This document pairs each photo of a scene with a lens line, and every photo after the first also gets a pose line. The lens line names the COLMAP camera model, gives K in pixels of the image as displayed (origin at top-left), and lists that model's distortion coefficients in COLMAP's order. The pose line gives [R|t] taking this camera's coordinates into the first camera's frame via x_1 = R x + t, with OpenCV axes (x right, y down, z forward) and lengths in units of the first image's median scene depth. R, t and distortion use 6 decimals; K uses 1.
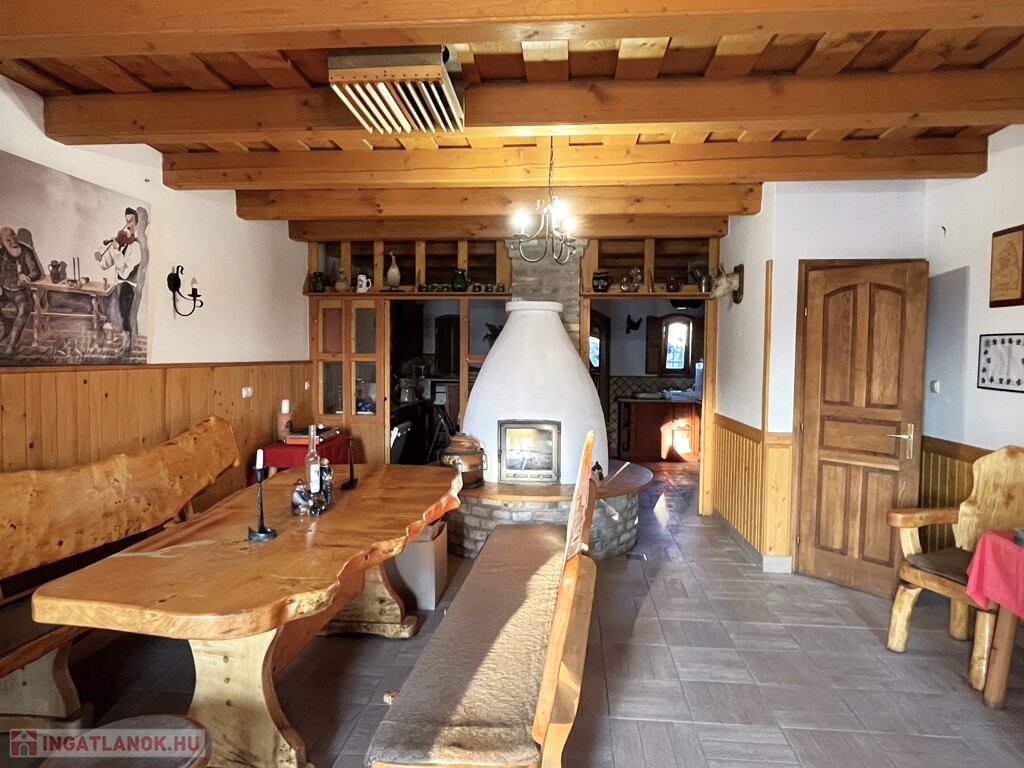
lens RADIAL K [[628.7, 0, 505.8], [0, 628.7, 386.7], [0, 0, 1]] dist [-0.004263, -0.002110]
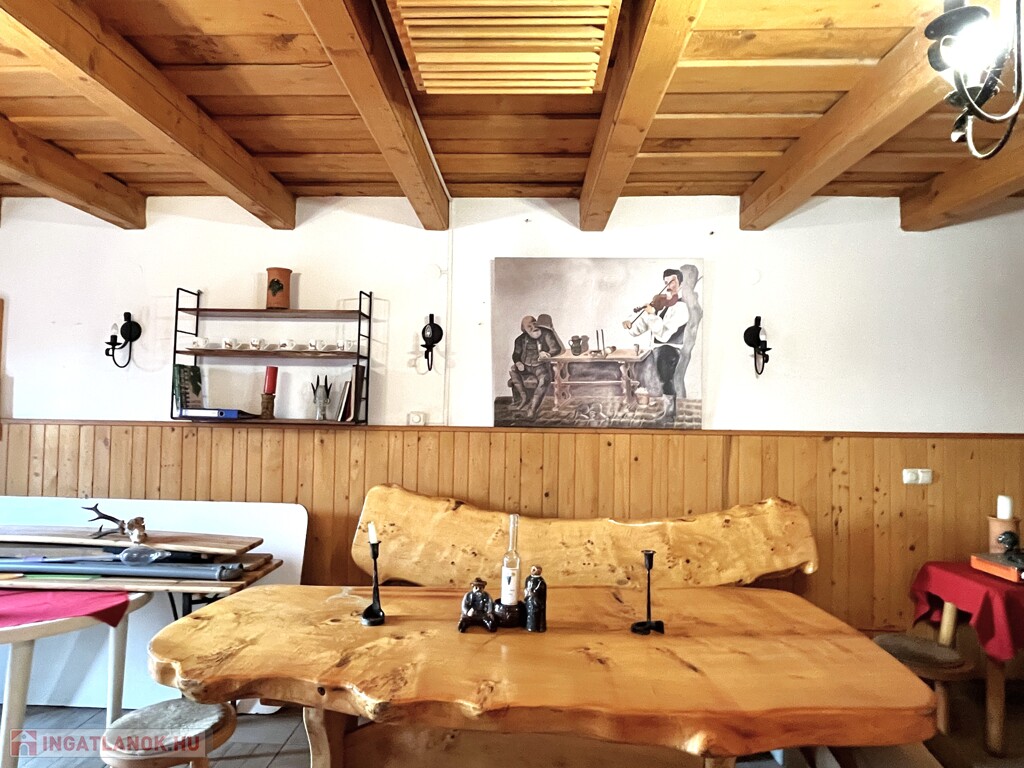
lens RADIAL K [[611.9, 0, 512.0], [0, 611.9, 384.0], [0, 0, 1]] dist [0.000460, 0.000775]
pose [[0.059739, -0.044087, -0.997240, 0.303267], [-0.062081, 0.996926, -0.047792, -0.041982], [0.996282, 0.064764, 0.056819, 0.653745]]
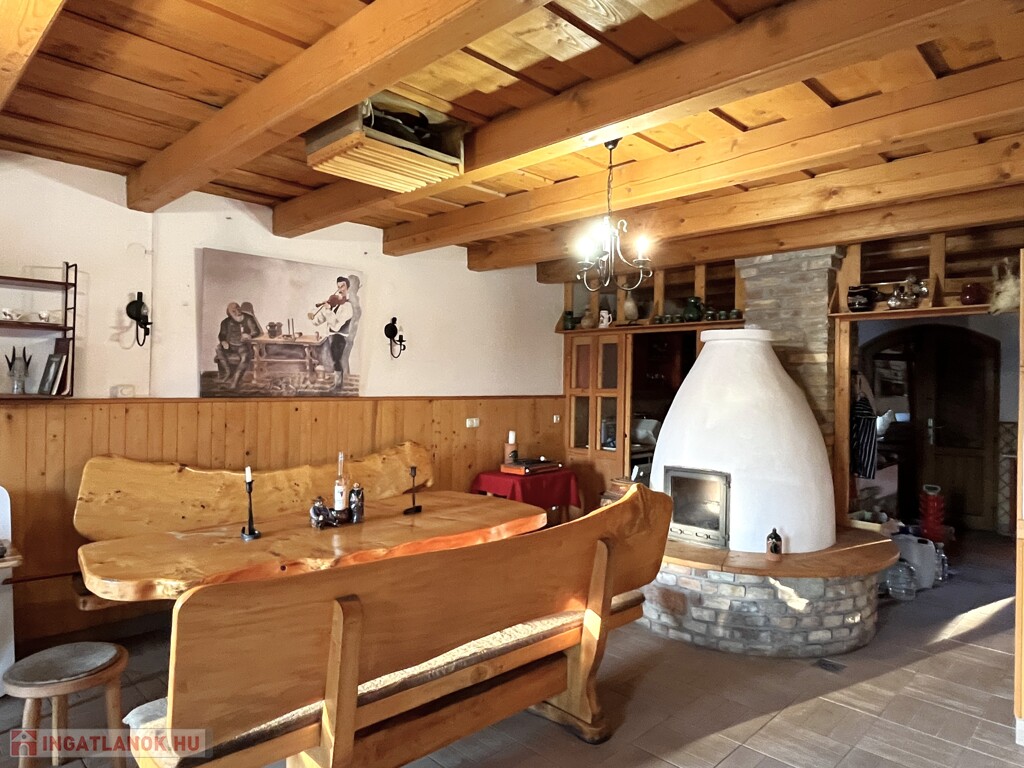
lens RADIAL K [[641.6, 0, 509.7], [0, 641.6, 386.3], [0, 0, 1]] dist [0.000190, 0.000438]
pose [[0.772410, 0.004607, -0.635107, 0.476026], [-0.038281, 0.998493, -0.039314, -0.017508], [0.633969, 0.054679, 0.771423, 0.189018]]
